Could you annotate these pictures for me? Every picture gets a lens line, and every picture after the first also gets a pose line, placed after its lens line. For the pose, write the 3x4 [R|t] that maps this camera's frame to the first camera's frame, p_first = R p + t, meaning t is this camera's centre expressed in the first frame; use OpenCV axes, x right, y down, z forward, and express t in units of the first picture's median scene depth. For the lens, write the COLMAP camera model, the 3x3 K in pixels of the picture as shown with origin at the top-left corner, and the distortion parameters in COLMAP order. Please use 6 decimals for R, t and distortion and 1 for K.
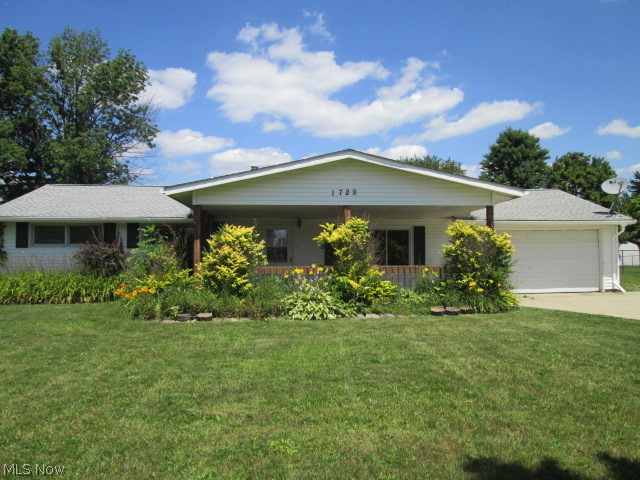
lens RADIAL K [[555.1, 0, 320.0], [0, 555.1, 204.3], [0, 0, 1]] dist [-0.049635, 0.010823]
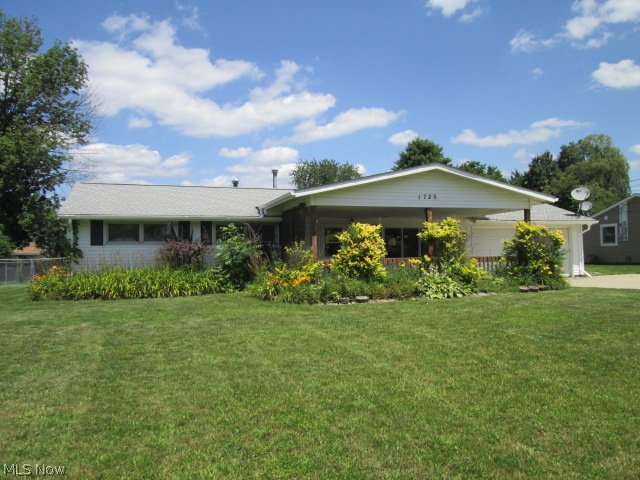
lens RADIAL K [[549.9, 0, 320.0], [0, 549.9, 240.0], [0, 0, 1]] dist [-0.050037, -0.000446]
pose [[0.968890, -0.004592, 0.247448, -0.120409], [-0.011195, 0.997991, 0.062355, 0.000274], [-0.247237, -0.063185, 0.966893, -0.025956]]
